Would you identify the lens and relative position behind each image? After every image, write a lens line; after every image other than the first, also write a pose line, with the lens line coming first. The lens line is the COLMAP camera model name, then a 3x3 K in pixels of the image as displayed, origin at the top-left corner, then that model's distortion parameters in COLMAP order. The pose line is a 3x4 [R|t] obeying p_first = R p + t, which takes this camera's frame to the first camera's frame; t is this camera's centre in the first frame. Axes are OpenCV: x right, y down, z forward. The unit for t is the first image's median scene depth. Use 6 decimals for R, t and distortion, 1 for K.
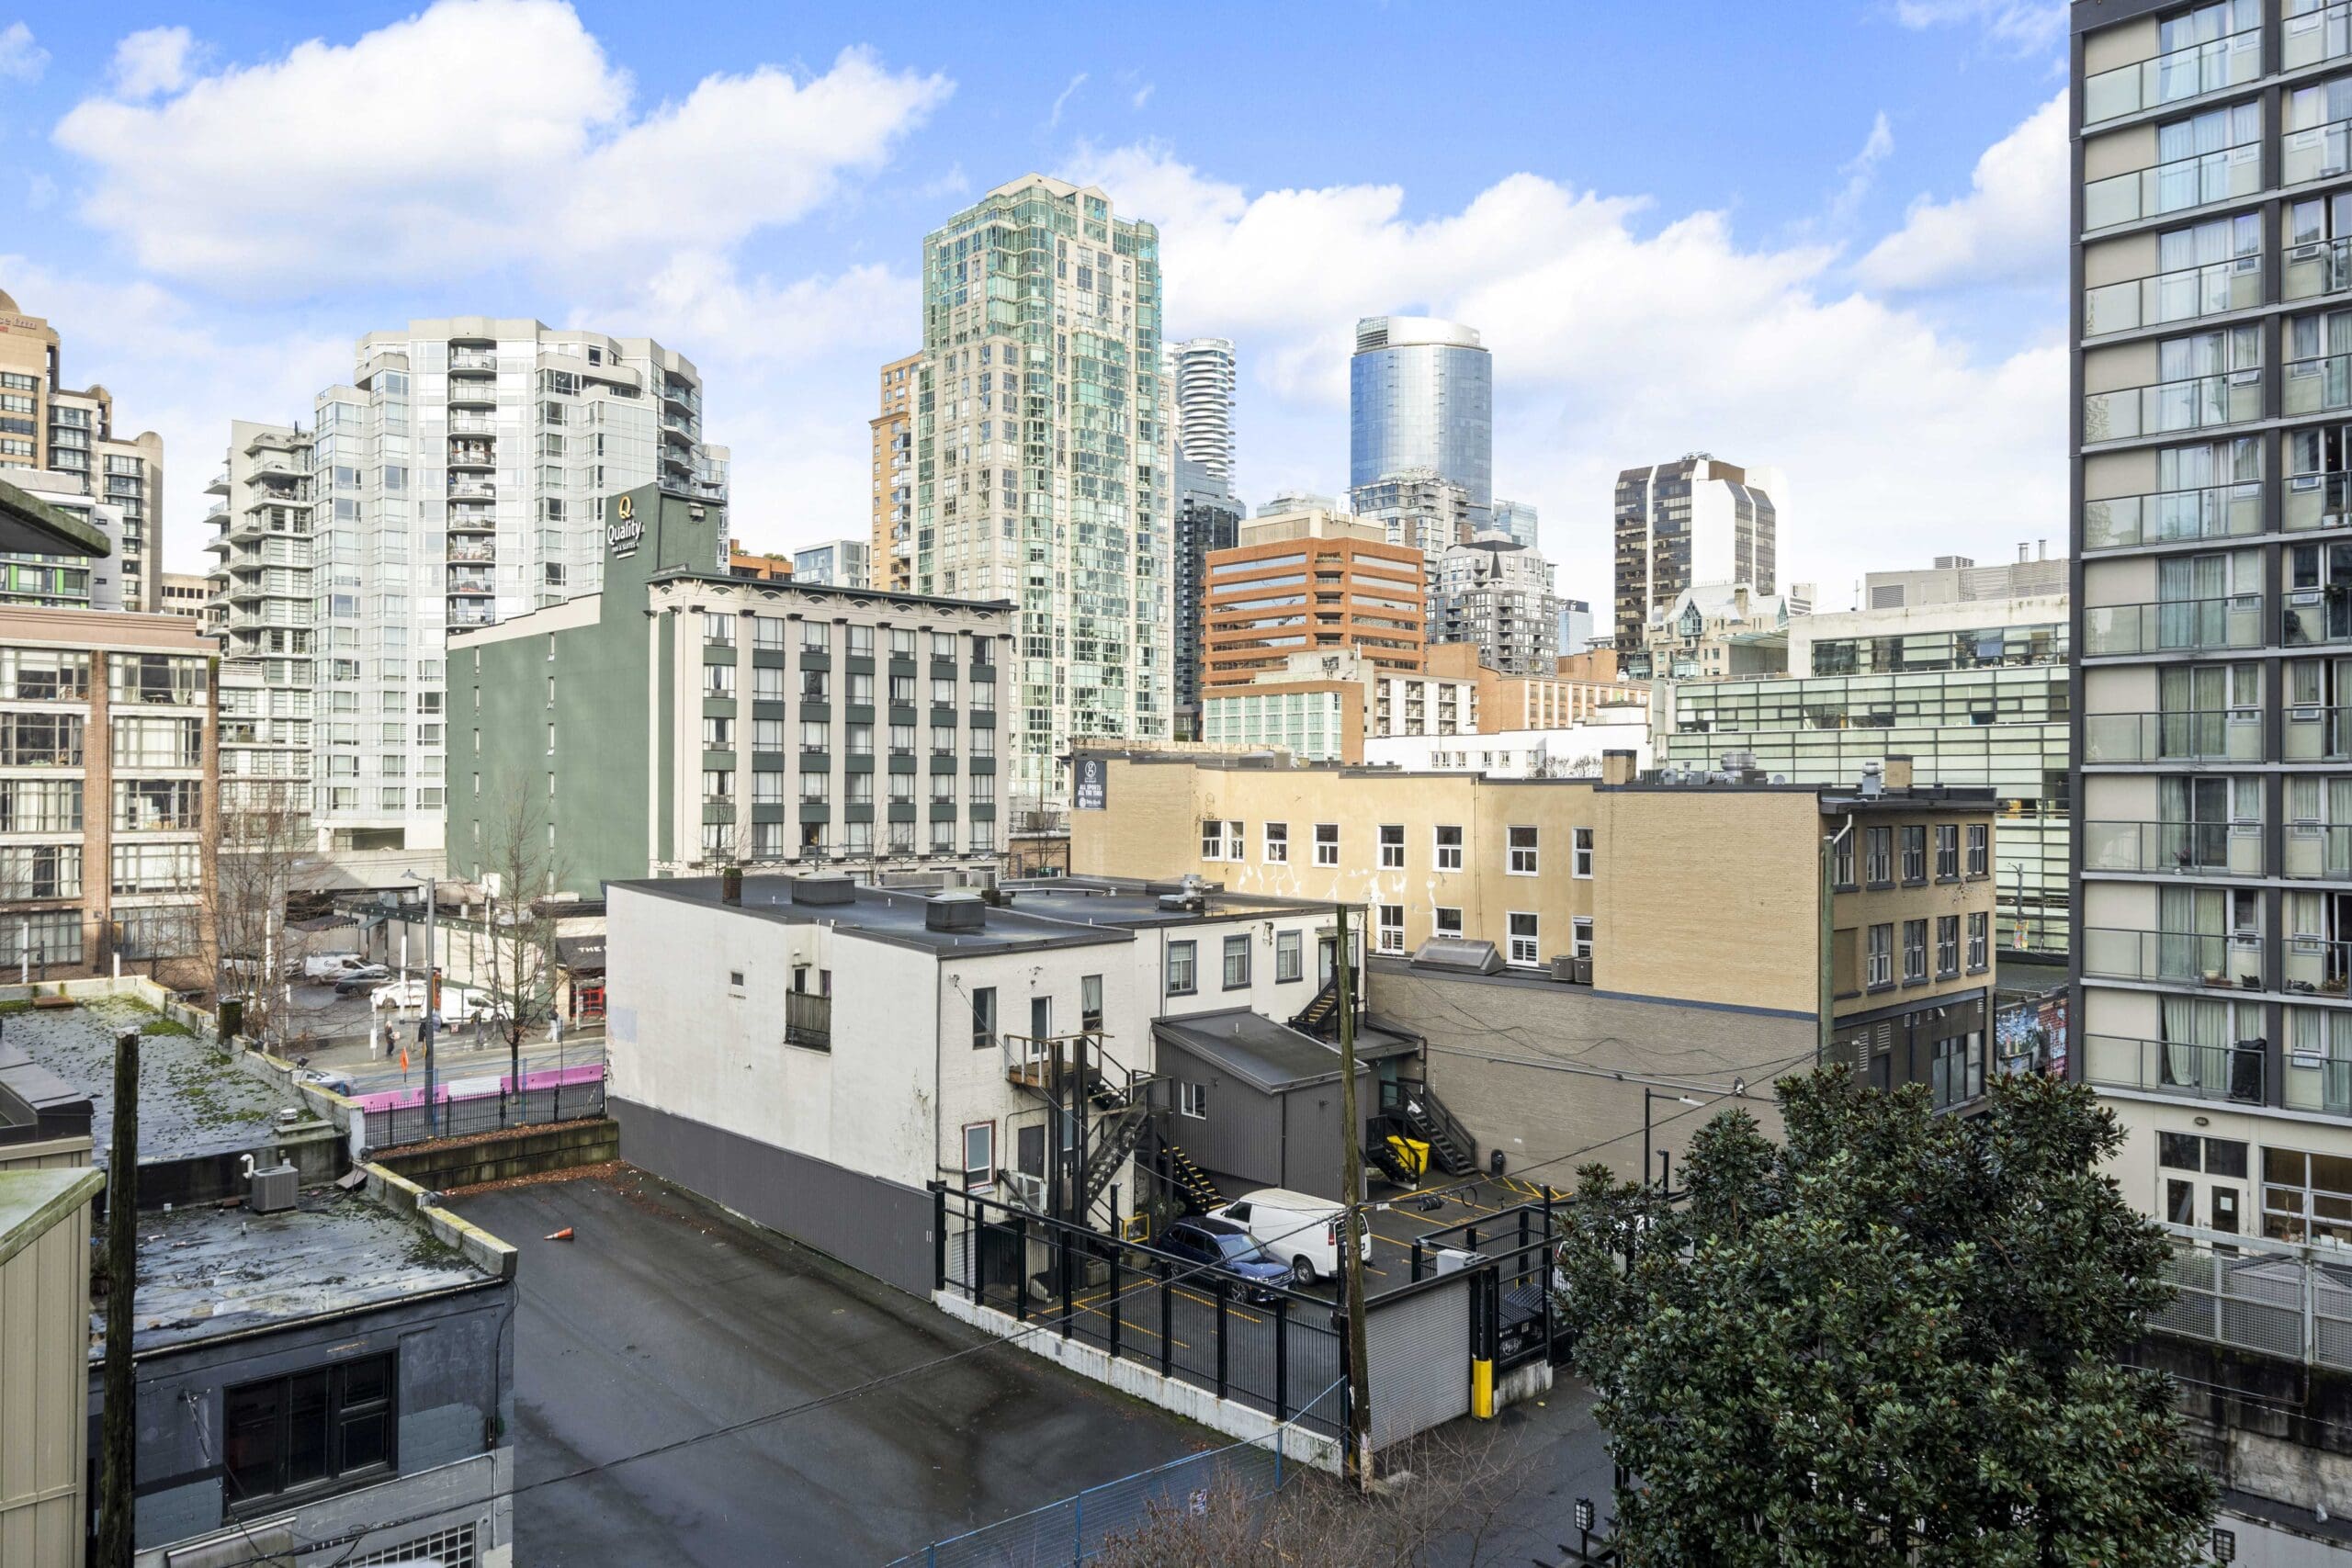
lens RADIAL K [[1598.5, 0, 1169.1], [0, 1598.5, 780.5], [0, 0, 1]] dist [-0.000368, -0.000129]
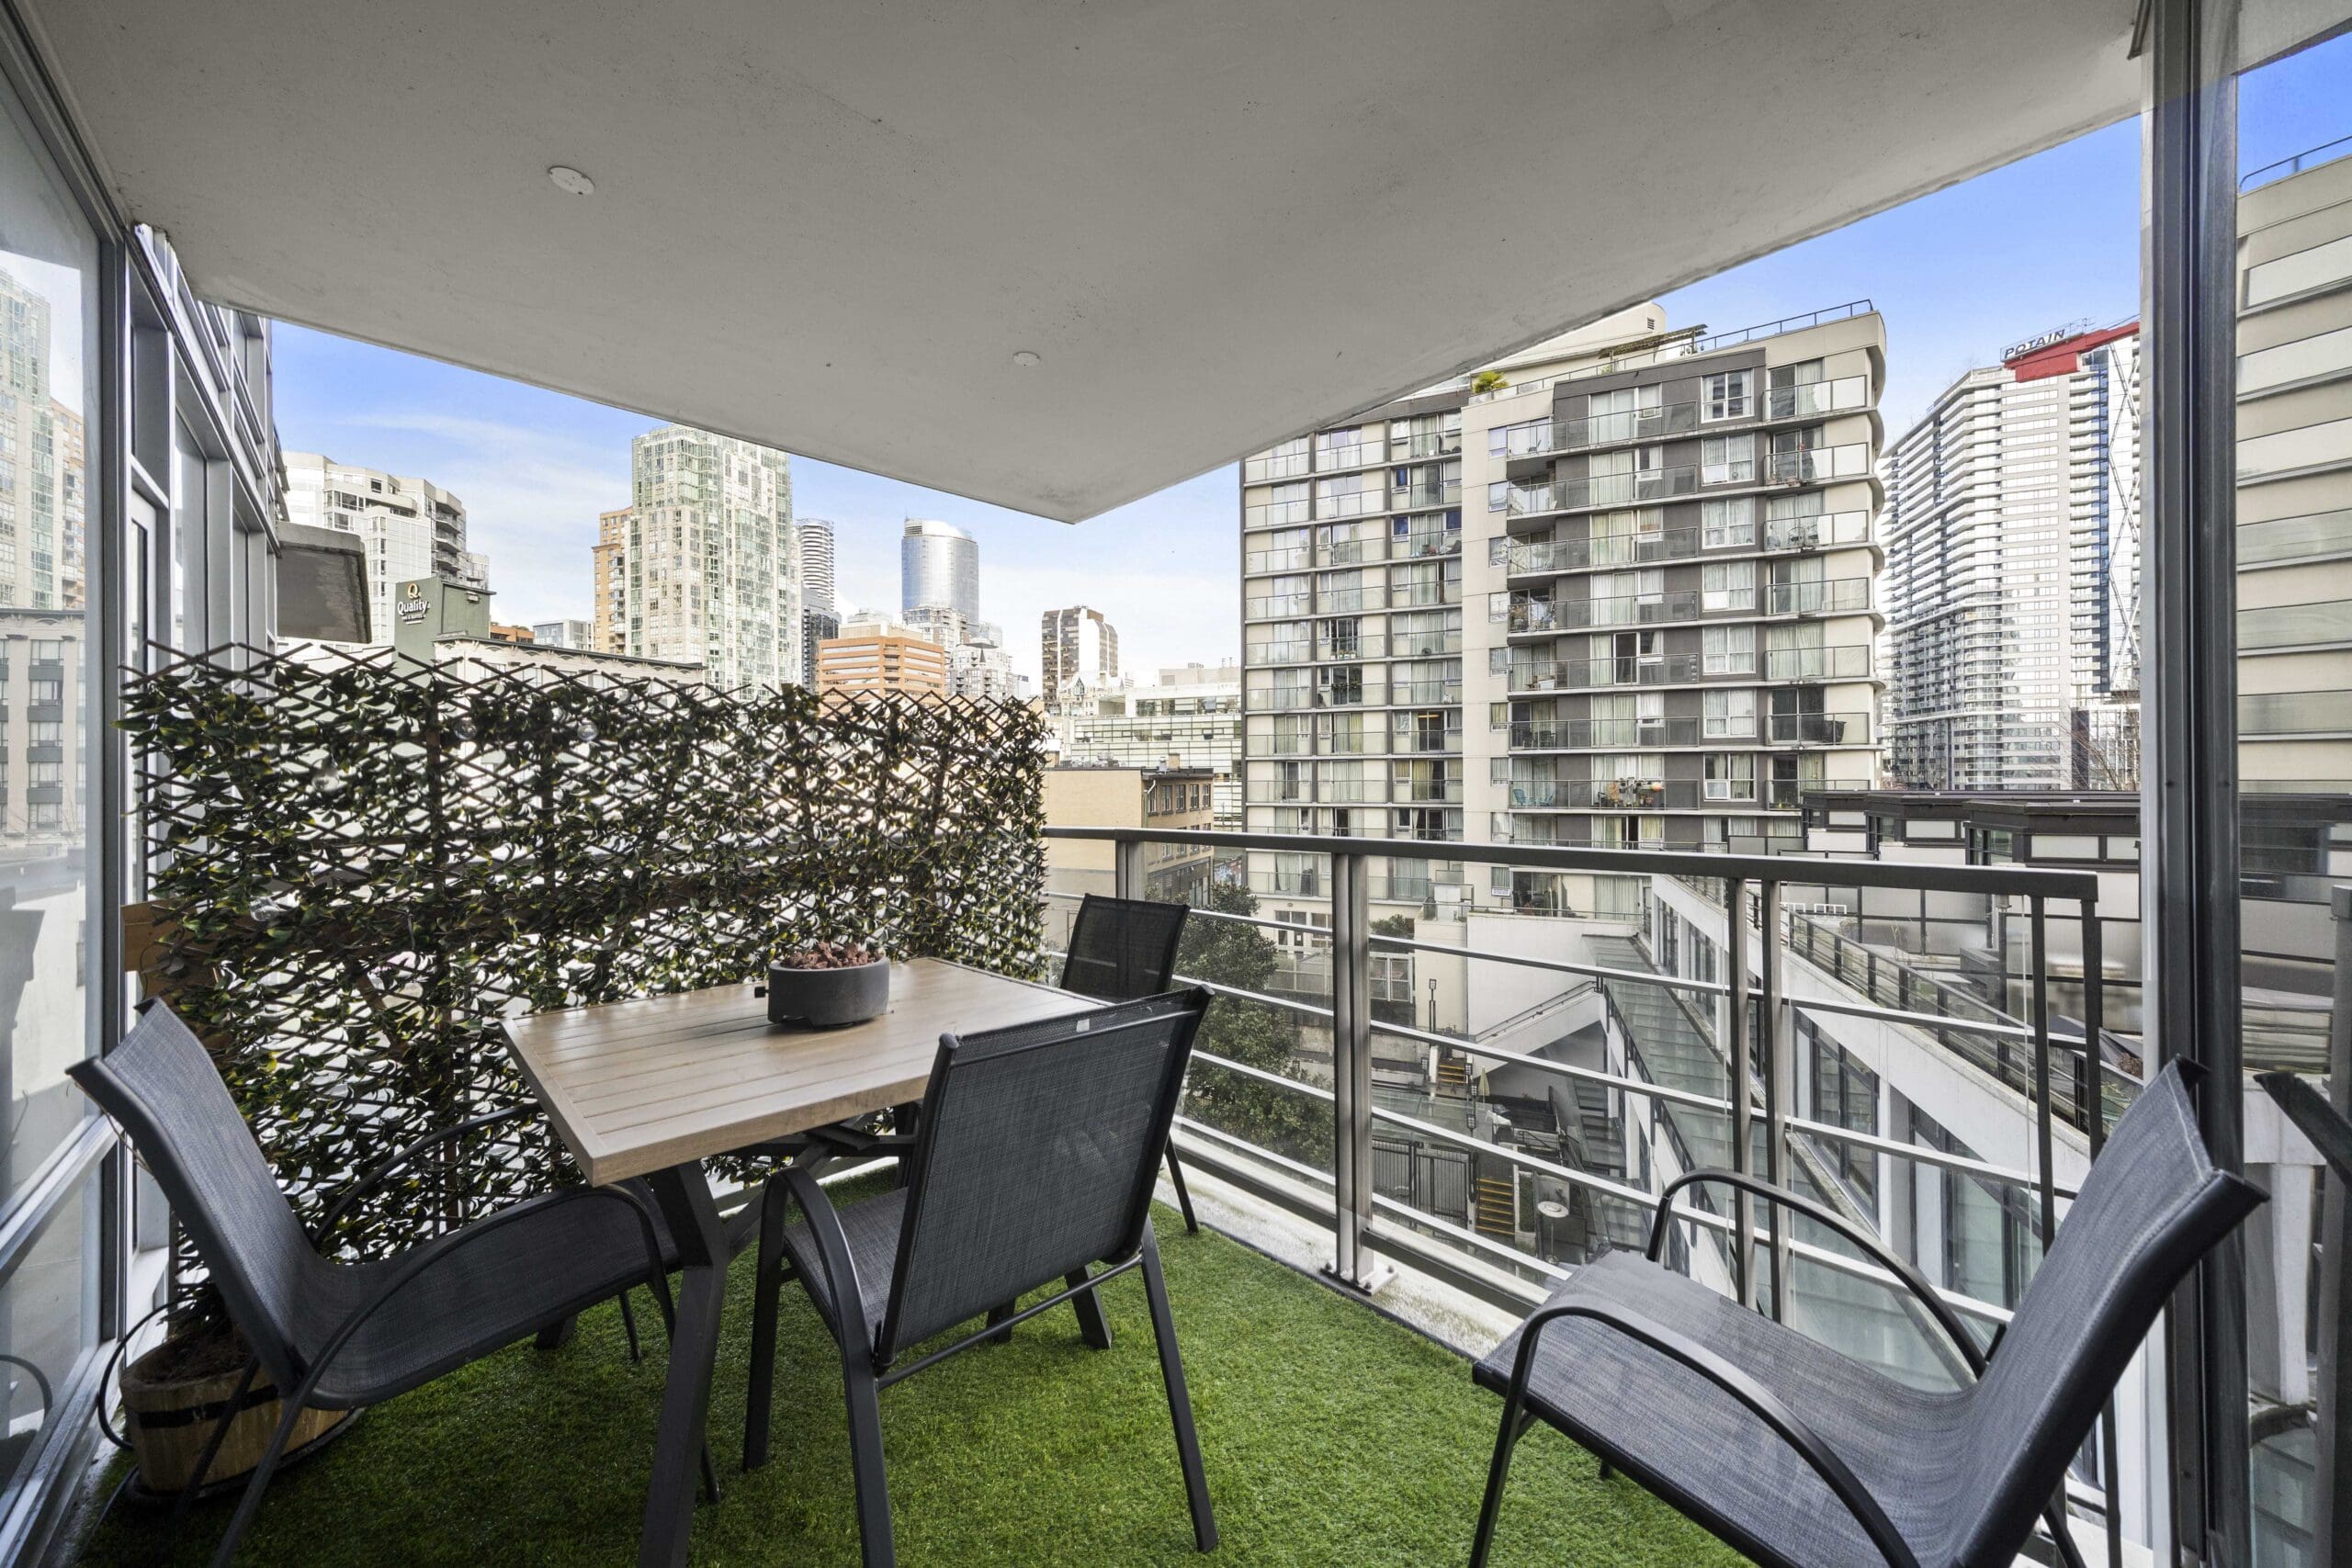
lens RADIAL K [[858.6, 0, 1181.6], [0, 858.6, 778.5], [0, 0, 1]] dist [0.001773, 0.000031]
pose [[0.904713, -0.011728, 0.425860, -0.023629], [0.007252, 0.999900, 0.012129, 0.002918], [-0.425960, -0.007885, 0.904708, -0.046204]]
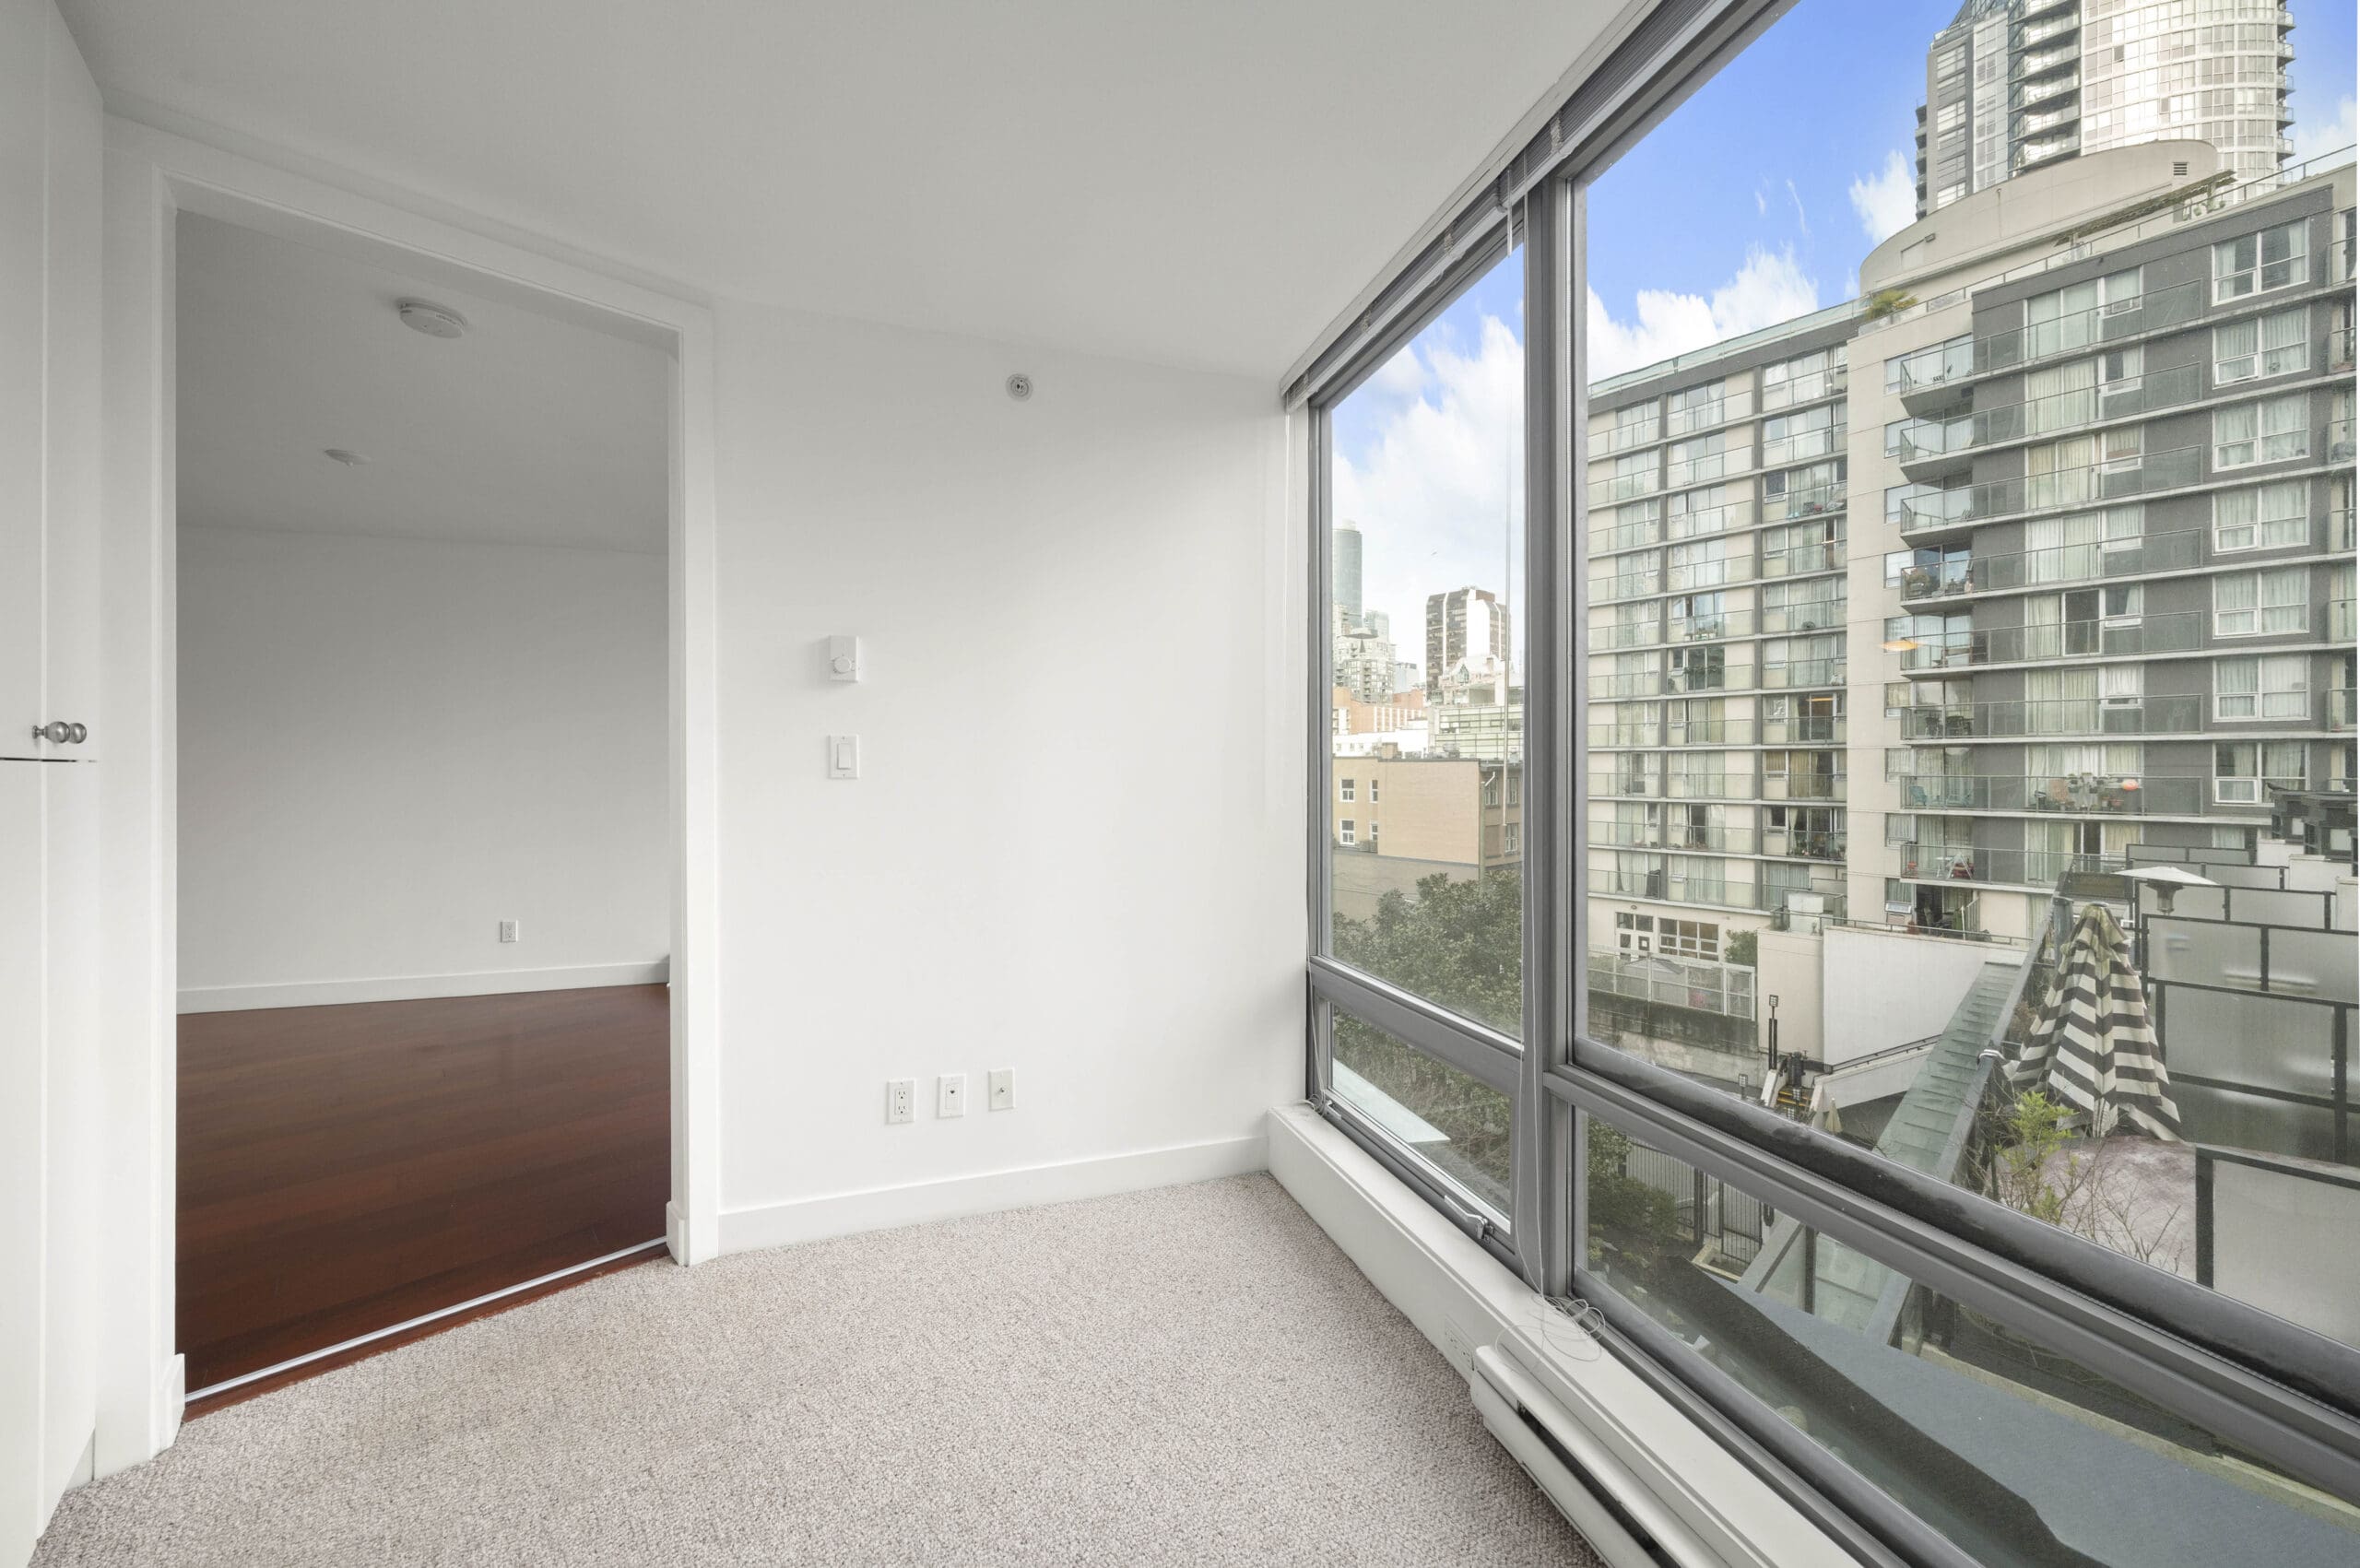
lens RADIAL K [[940.8, 0, 1180.0], [0, 940.8, 784.0], [0, 0, 1]] dist [-0.011608, 0.000011]
pose [[0.999427, -0.003952, -0.033631, 0.025902], [0.004755, 0.999705, 0.023807, 0.003069], [0.033527, -0.023954, 0.999151, -0.154313]]
